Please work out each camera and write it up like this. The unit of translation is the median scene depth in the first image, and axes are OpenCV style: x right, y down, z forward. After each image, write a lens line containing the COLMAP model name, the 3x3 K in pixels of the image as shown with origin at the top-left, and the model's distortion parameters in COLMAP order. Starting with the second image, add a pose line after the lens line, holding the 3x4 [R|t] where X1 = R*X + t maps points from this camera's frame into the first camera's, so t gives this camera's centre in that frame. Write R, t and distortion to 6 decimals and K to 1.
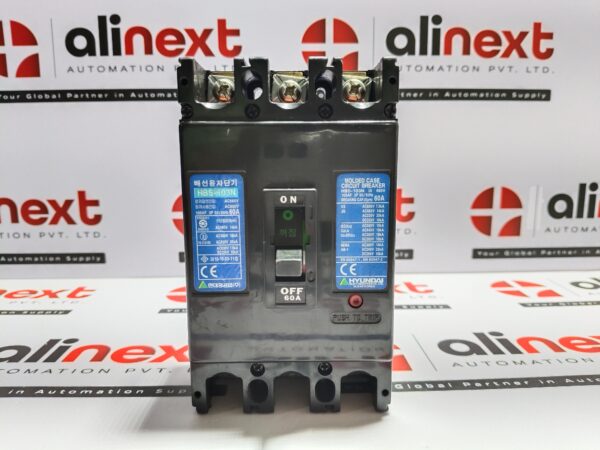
lens RADIAL K [[489.5, 0, 303.7], [0, 489.5, 224.7], [0, 0, 1]] dist [-0.000310, -0.090293]
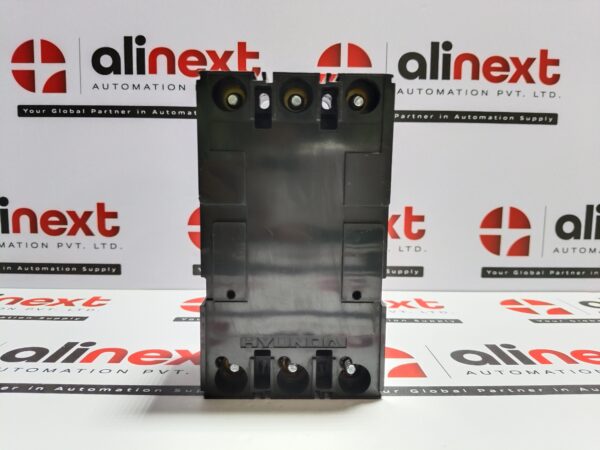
lens RADIAL K [[488.4, 0, 300.0], [0, 488.4, 225.0], [0, 0, 1]] dist [0.002776, -0.086610]
pose [[0.999760, 0.018850, -0.011172, -0.023608], [-0.019569, 0.997483, -0.068159, 0.040083], [0.009859, 0.068361, 0.997612, -0.019862]]
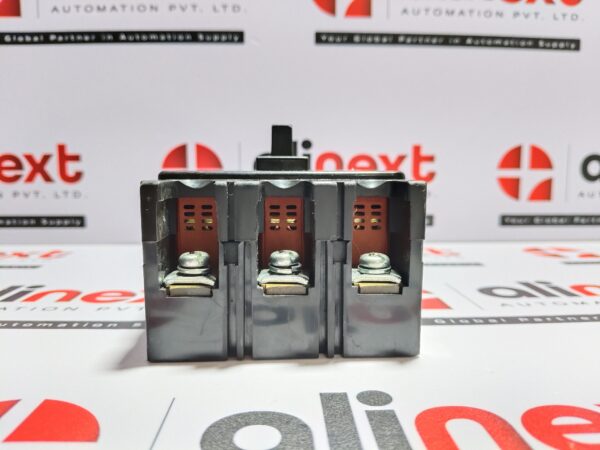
lens RADIAL K [[490.1, 0, 300.5], [0, 490.1, 239.0], [0, 0, 1]] dist [-0.062184, -0.002672]
pose [[0.999960, 0.005629, 0.006905, -0.024776], [-0.005203, 0.998169, -0.060257, 0.159297], [-0.007232, 0.060219, 0.998159, 0.132556]]
